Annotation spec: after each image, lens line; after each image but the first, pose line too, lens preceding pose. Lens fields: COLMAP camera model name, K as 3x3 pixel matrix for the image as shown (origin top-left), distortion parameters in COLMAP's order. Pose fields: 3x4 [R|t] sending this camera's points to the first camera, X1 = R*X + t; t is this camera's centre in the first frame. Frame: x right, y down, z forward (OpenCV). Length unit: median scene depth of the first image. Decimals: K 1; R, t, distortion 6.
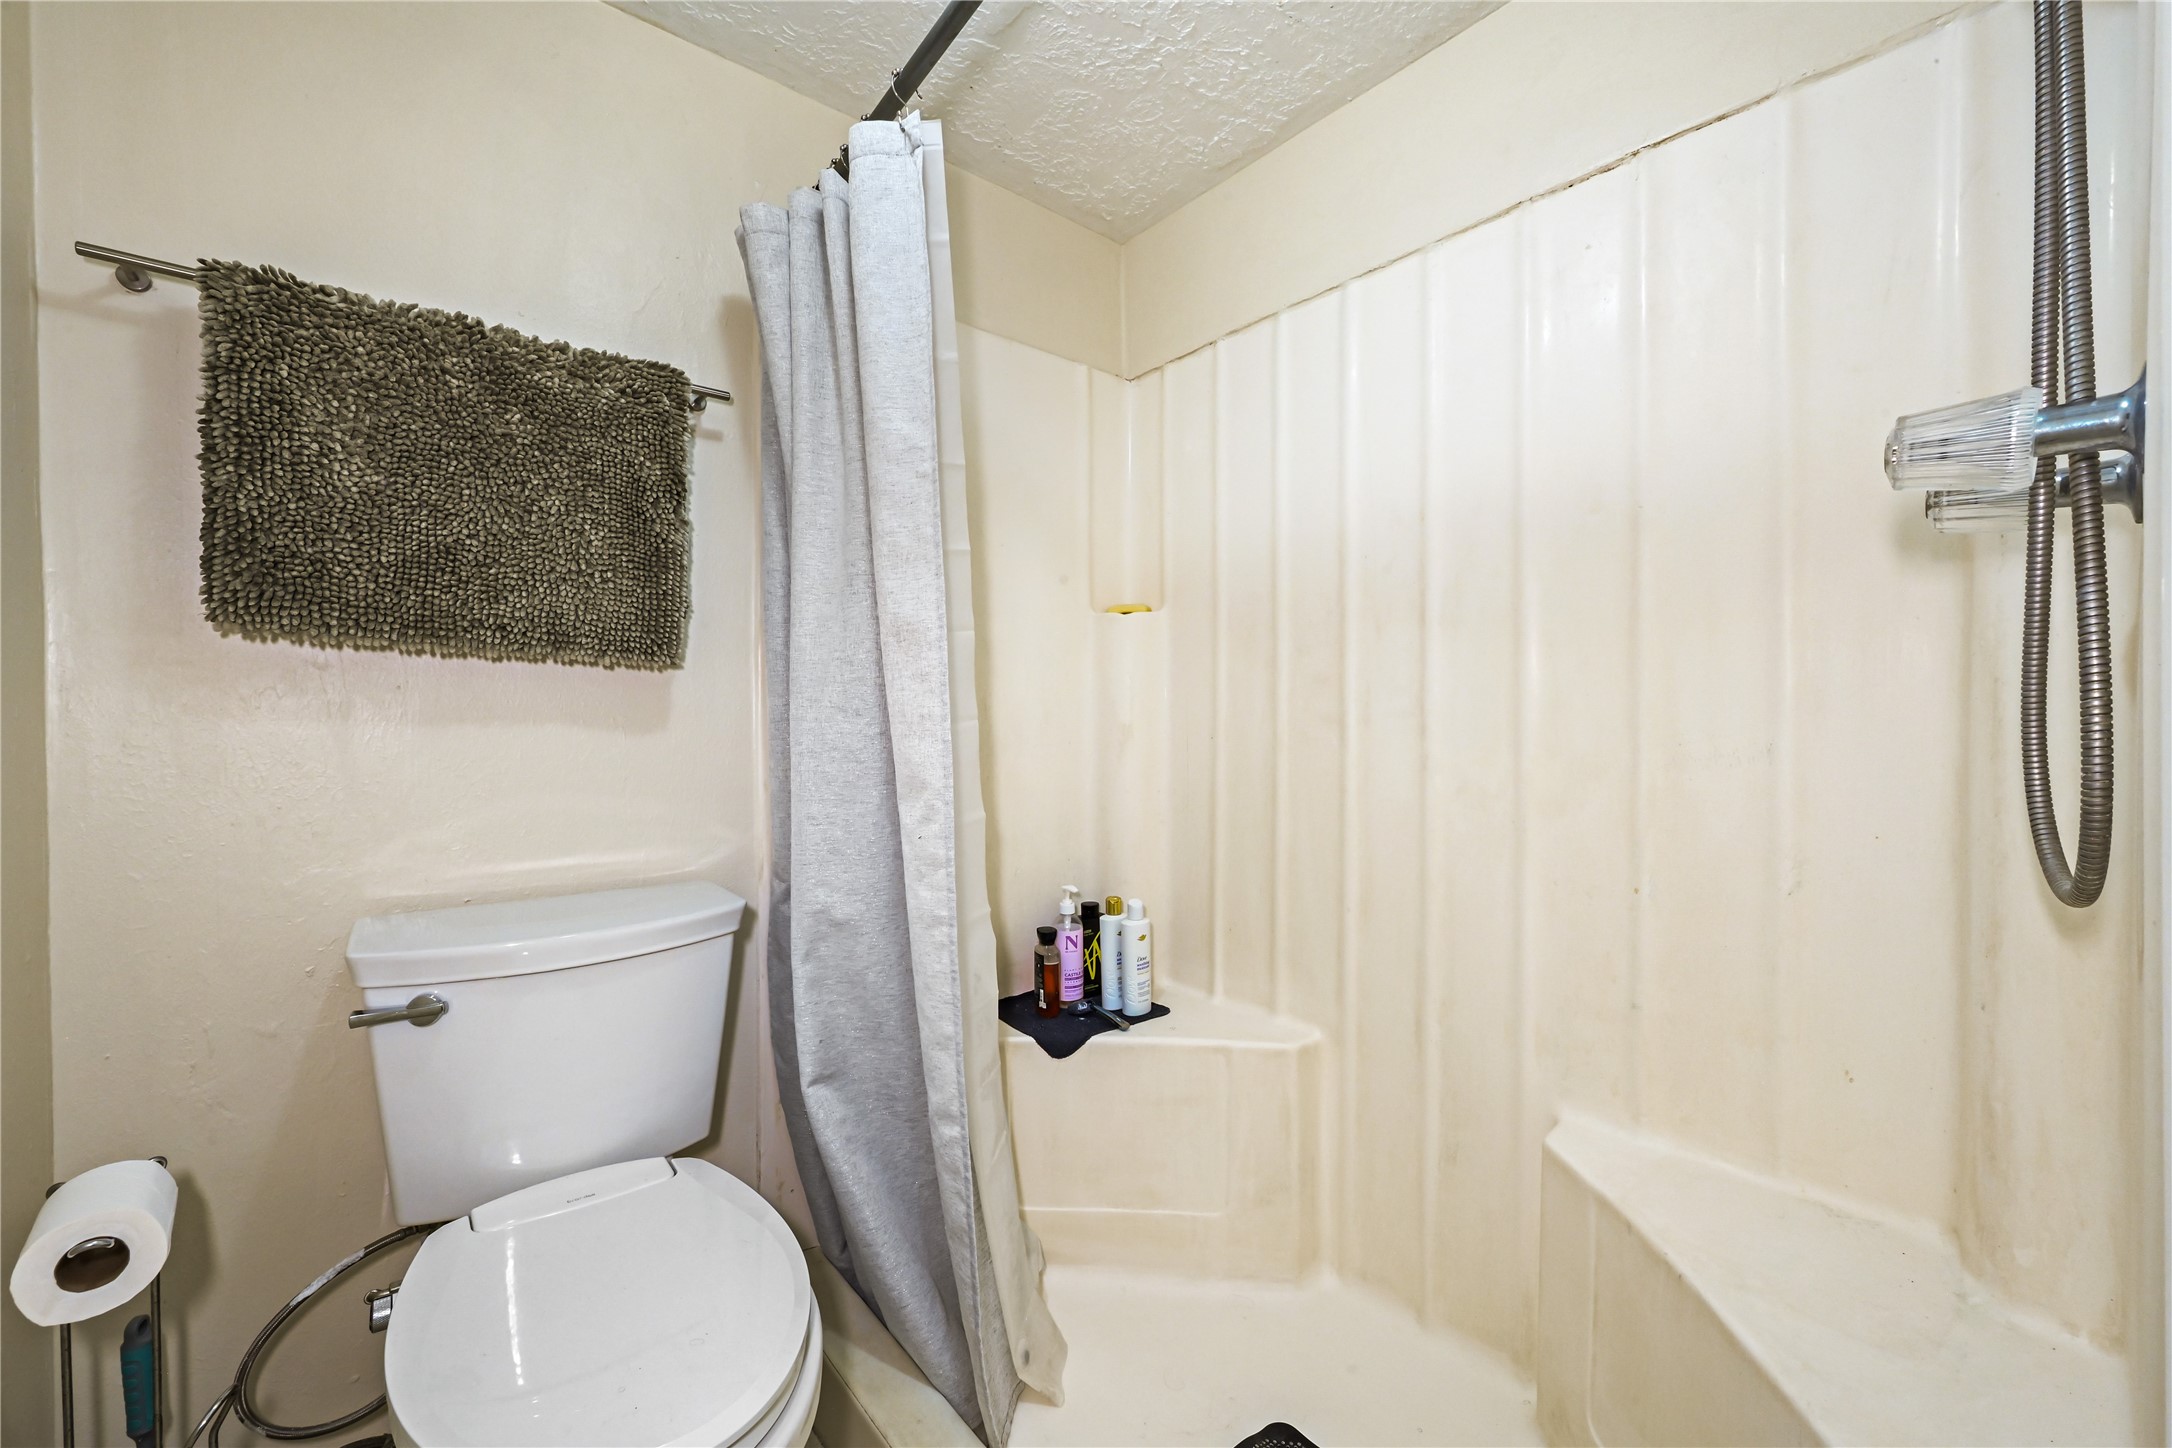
lens RADIAL K [[859.5, 0, 1092.1], [0, 859.5, 731.3], [0, 0, 1]] dist [0.001326, -0.000587]
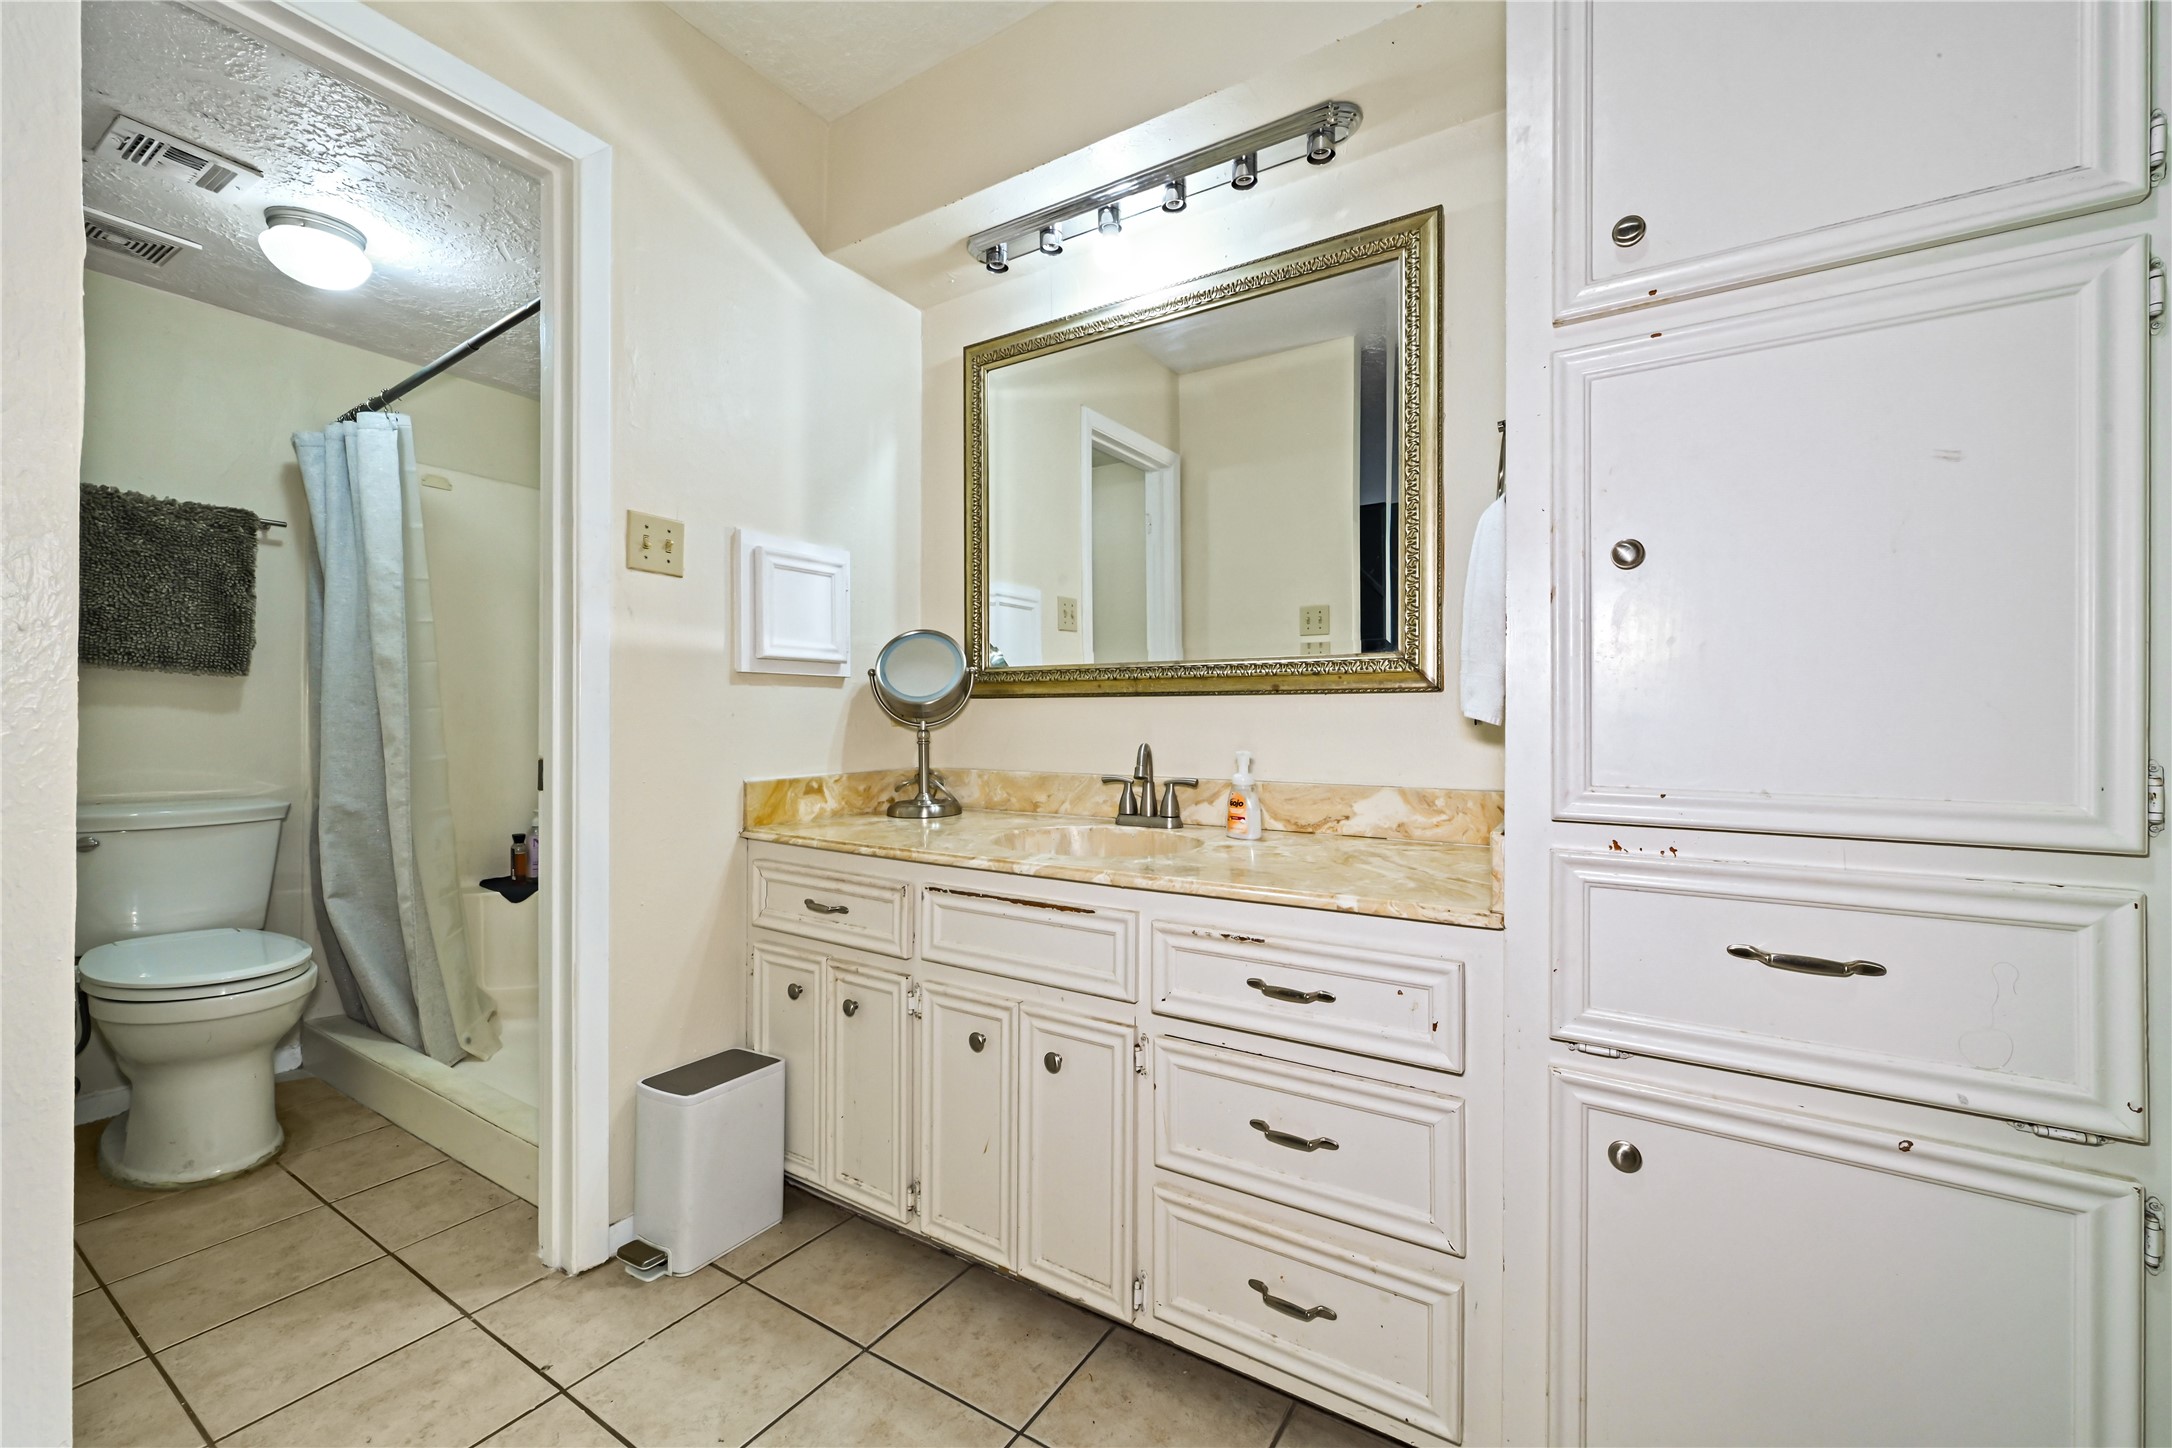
lens RADIAL K [[859.5, 0, 1083.7], [0, 859.5, 720.3], [0, 0, 1]] dist [0.001326, -0.000587]
pose [[0.952361, 0.011181, 0.304767, 0.671183], [-0.008440, 0.999911, -0.010309, 0.024268], [-0.304856, 0.007245, 0.952371, -1.311843]]
